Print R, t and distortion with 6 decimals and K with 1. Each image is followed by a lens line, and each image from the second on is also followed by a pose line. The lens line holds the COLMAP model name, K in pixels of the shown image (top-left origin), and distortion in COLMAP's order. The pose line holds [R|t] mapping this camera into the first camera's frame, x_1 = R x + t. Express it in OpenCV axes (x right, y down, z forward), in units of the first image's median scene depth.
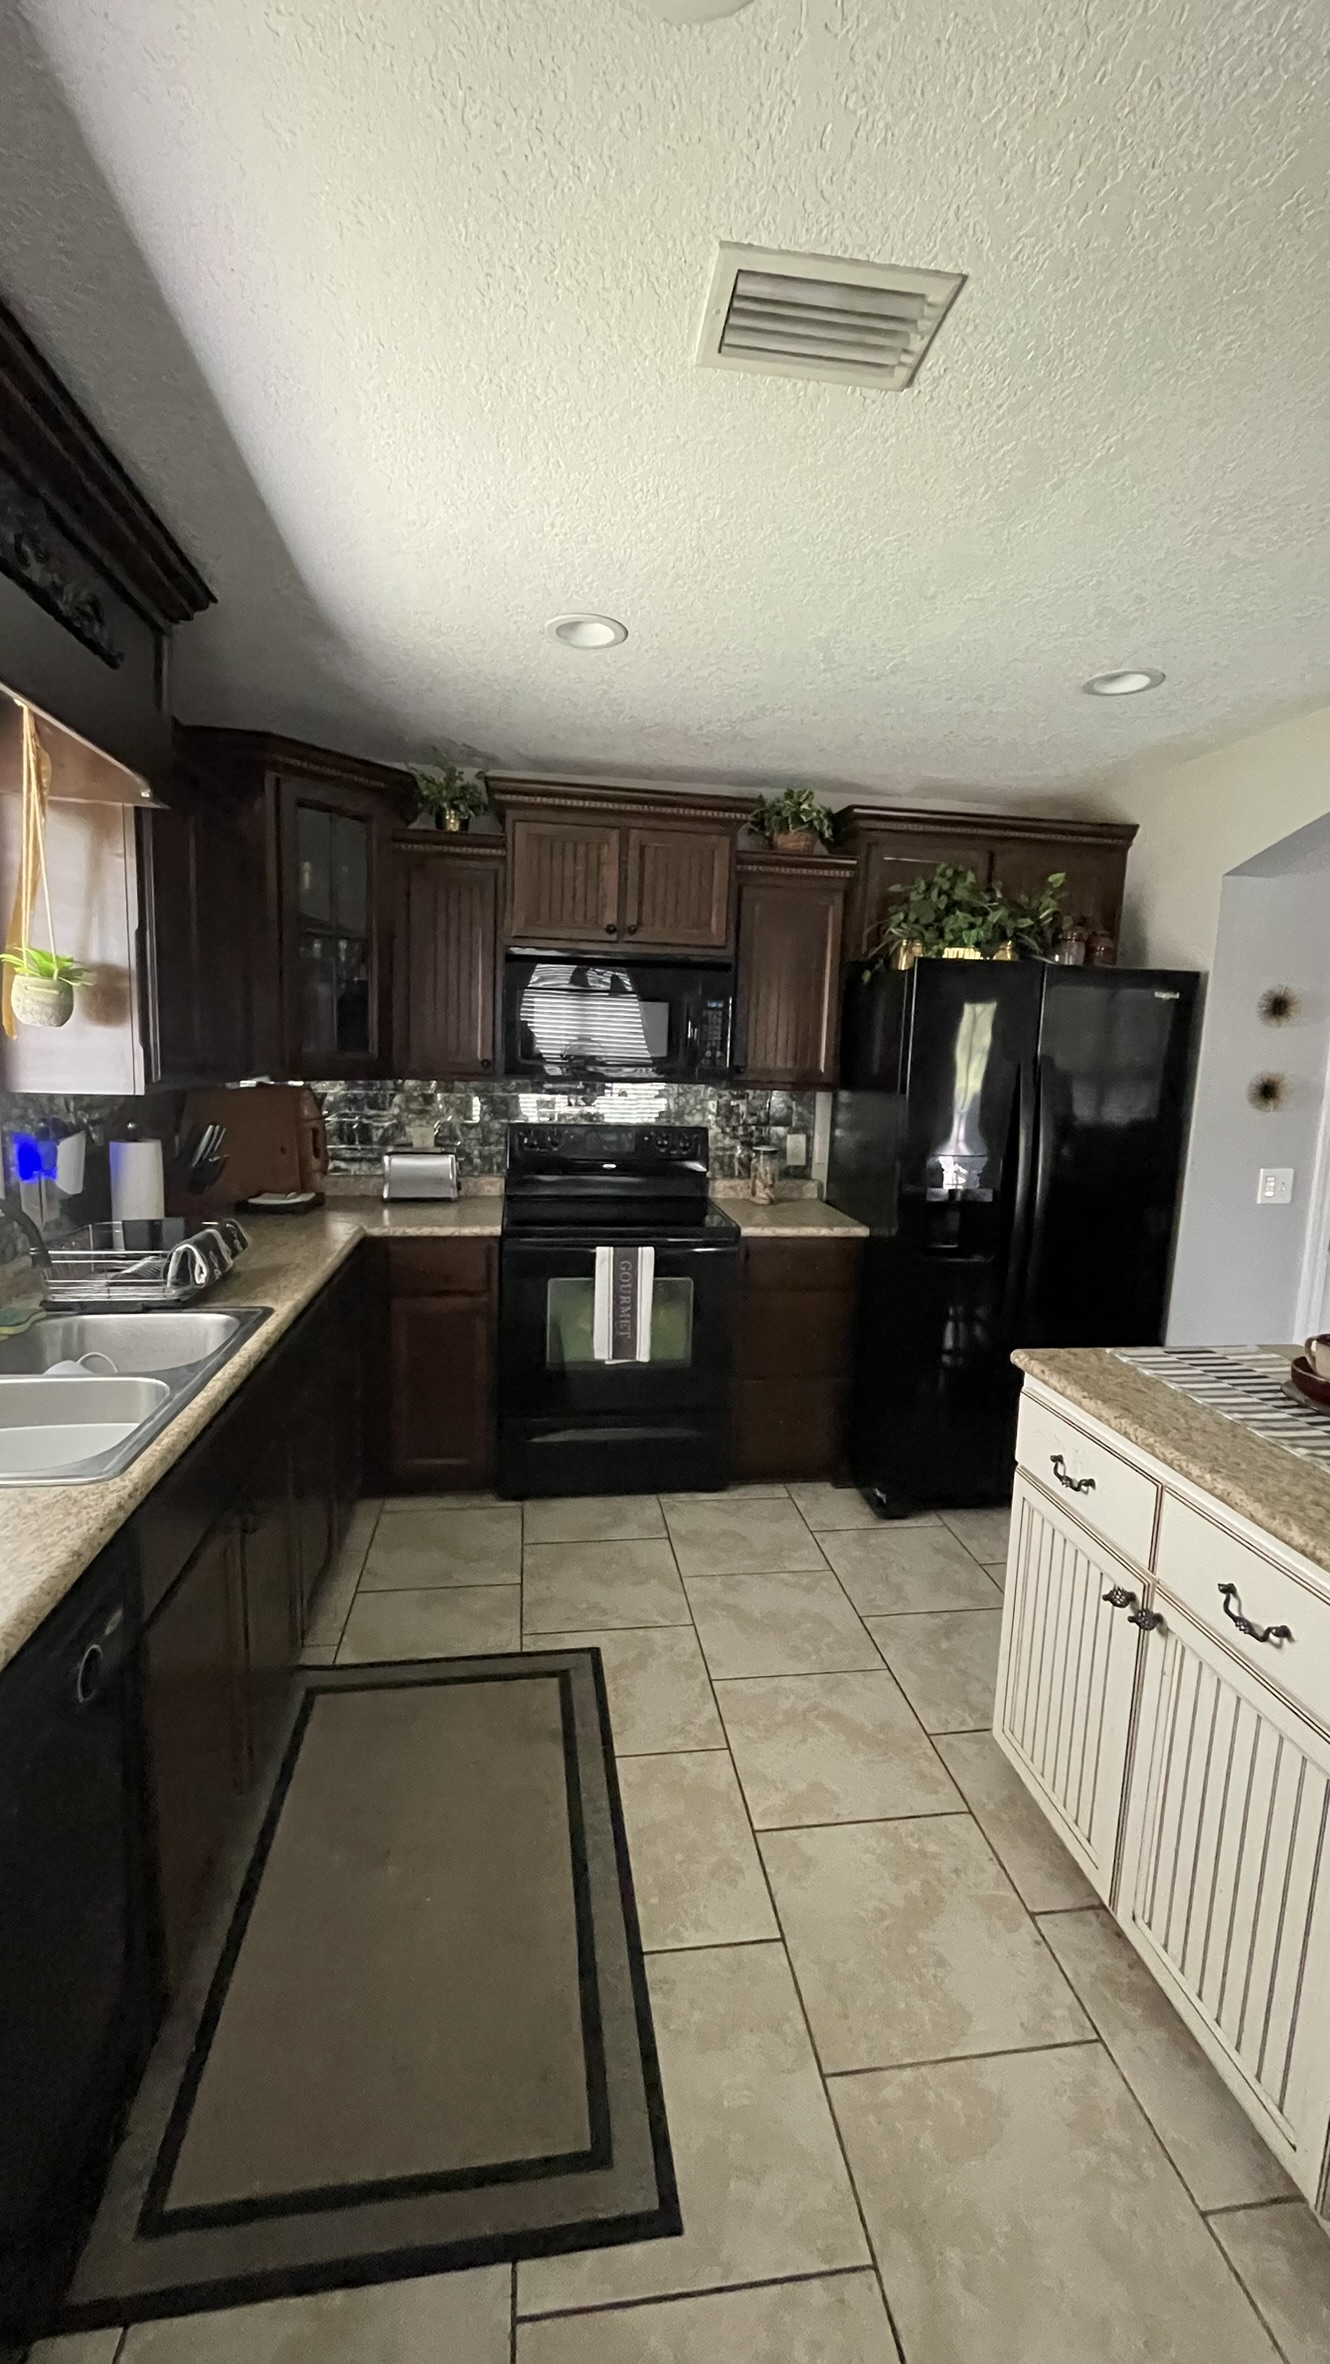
lens RADIAL K [[957.3, 0, 660.1], [0, 957.3, 1181.5], [0, 0, 1]] dist [-0.003341, -0.000036]
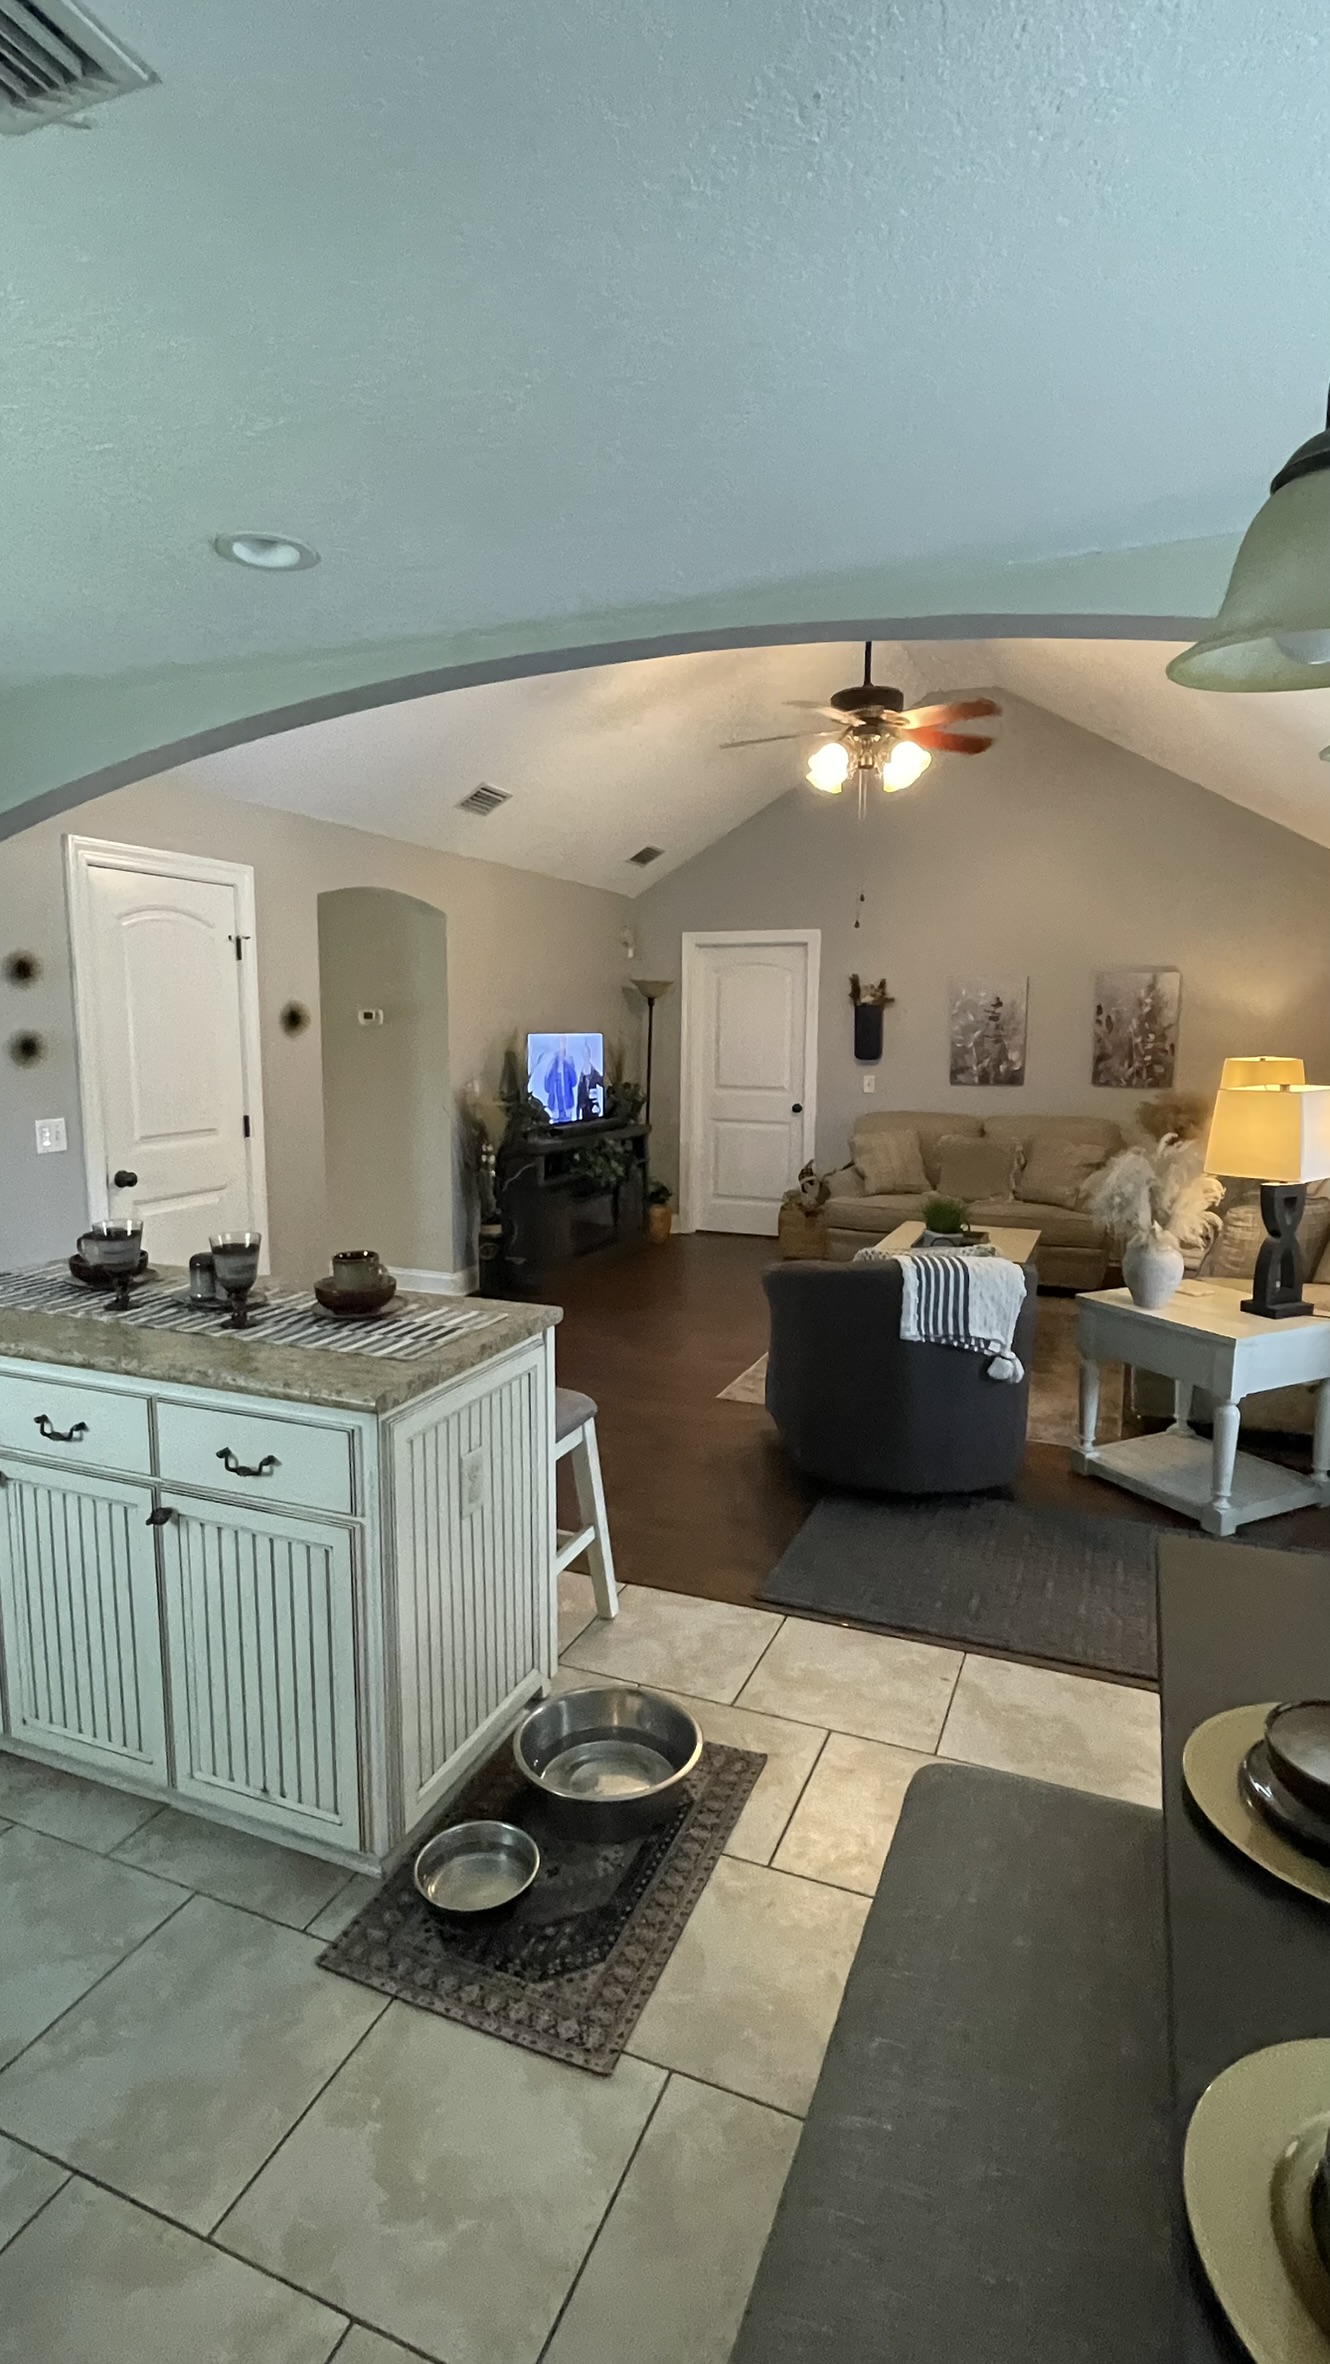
lens RADIAL K [[1161.1, 0, 660.7], [0, 1161.1, 1181.1], [0, 0, 1]] dist [-0.005415, -0.000423]
pose [[0.504592, -0.147104, 0.850734, -0.148118], [0.133165, 0.986847, 0.091657, 0.030973], [-0.853027, 0.067038, 0.517544, -0.296769]]
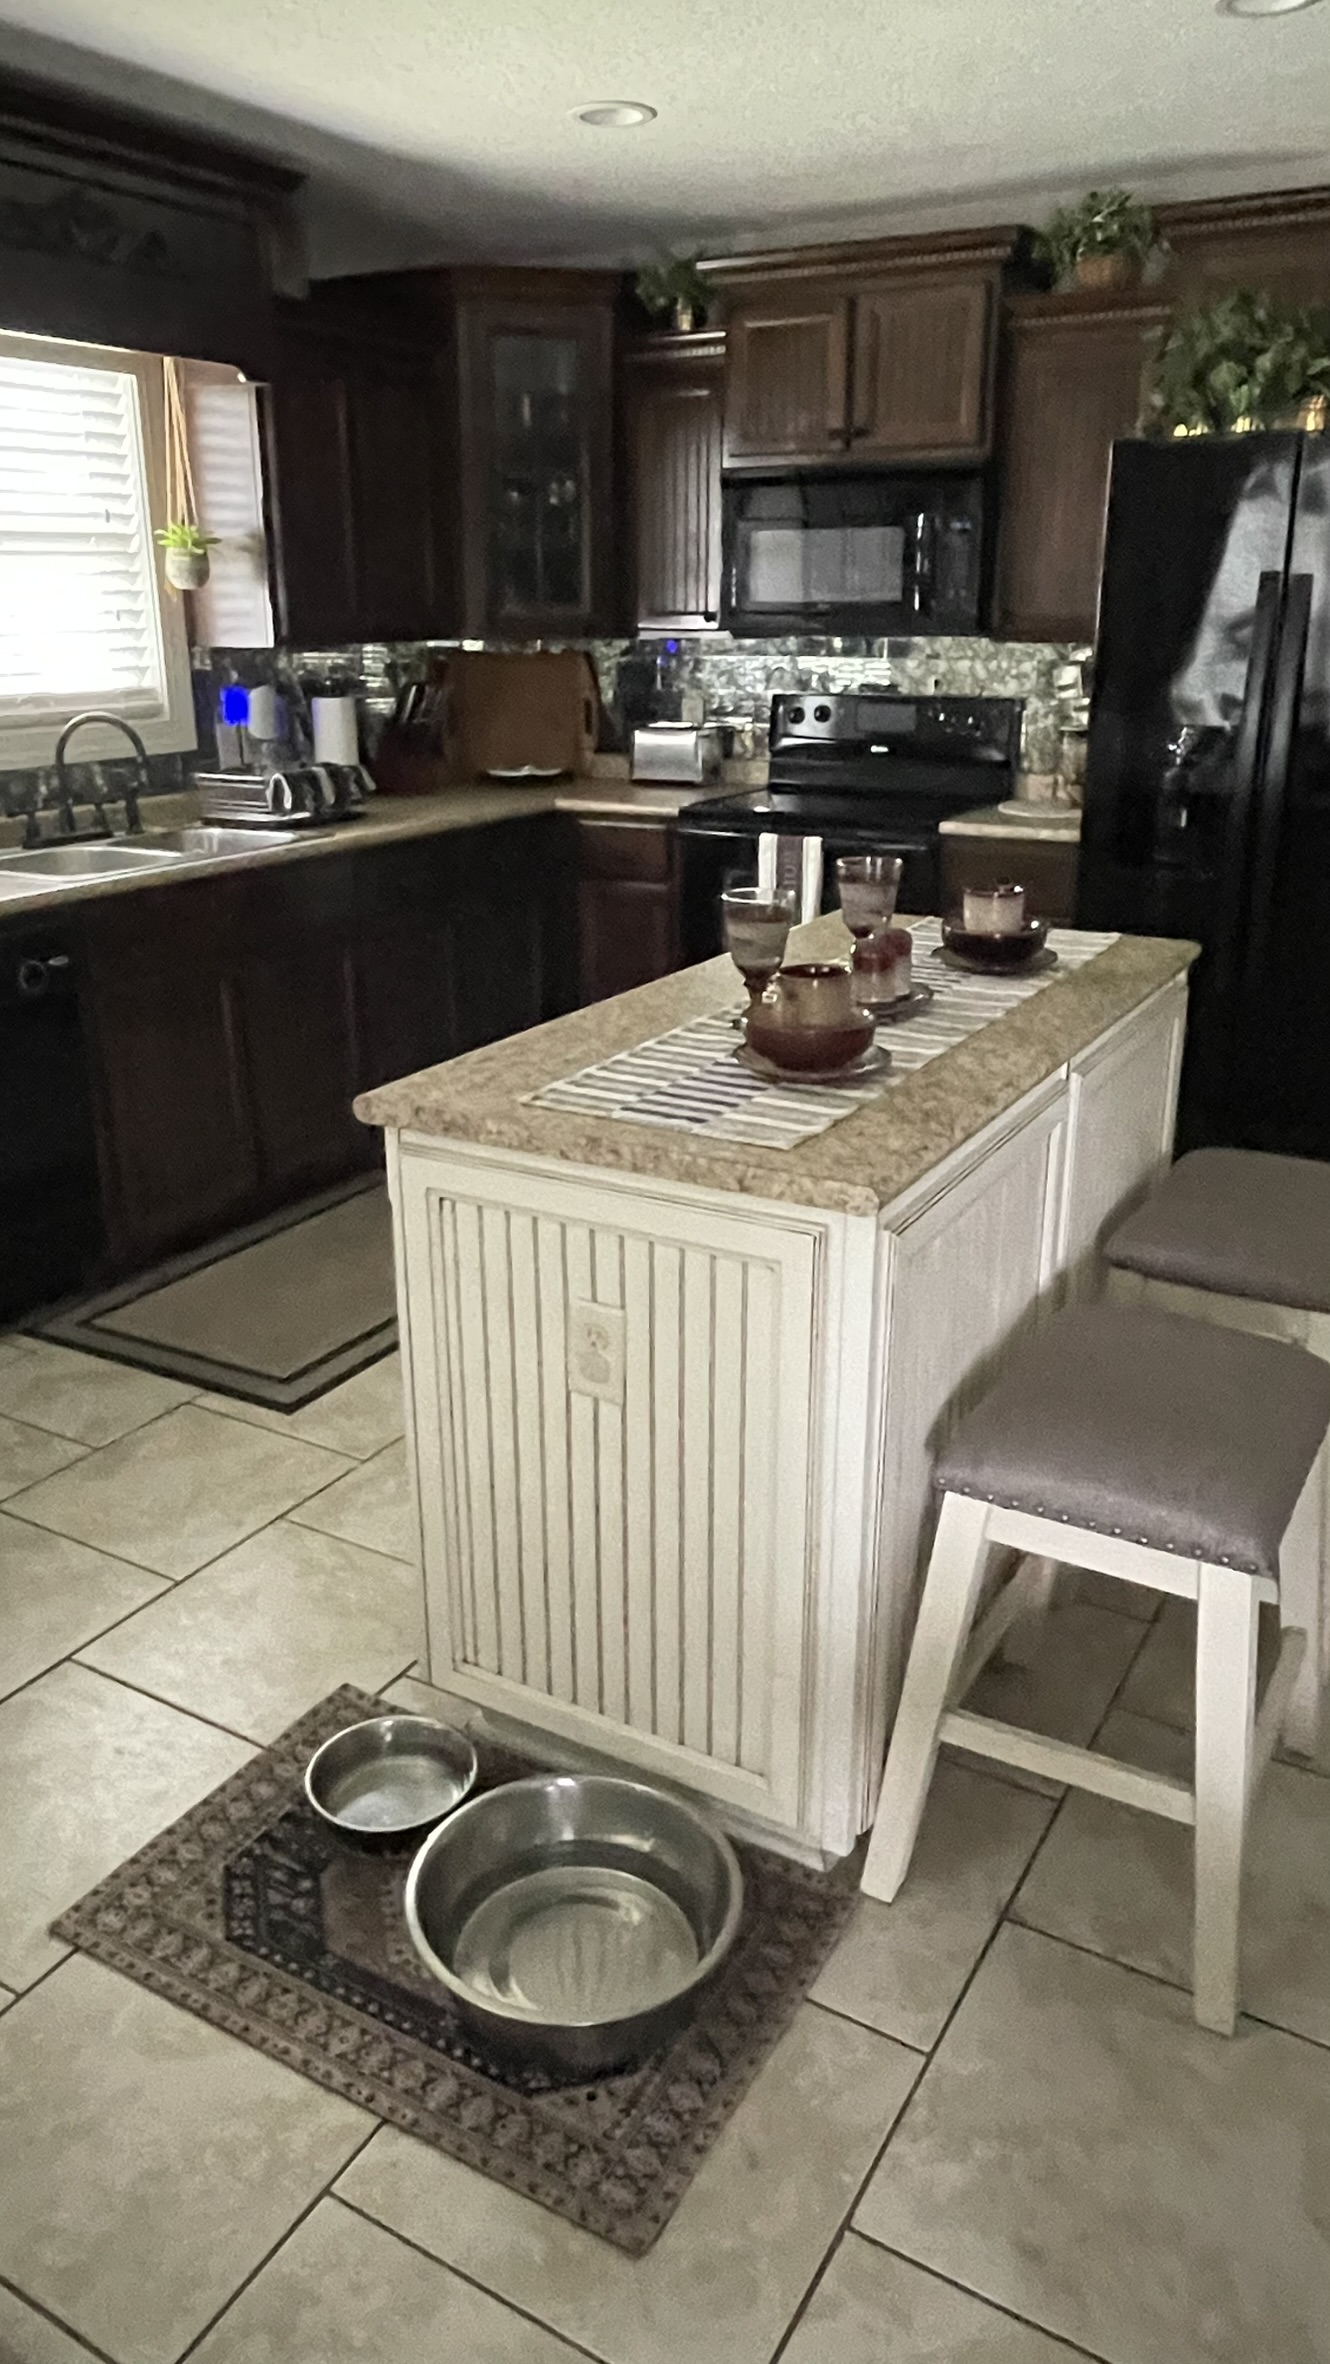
lens RADIAL K [[1616.8, 0, 664.3], [0, 1616.8, 1173.8], [0, 0, 1]] dist [0.000963, 0.001839]
pose [[0.784657, 0.171586, -0.595711, 0.878424], [-0.056071, 0.976637, 0.207451, 0.078989], [0.617389, -0.129376, 0.775947, -0.254533]]
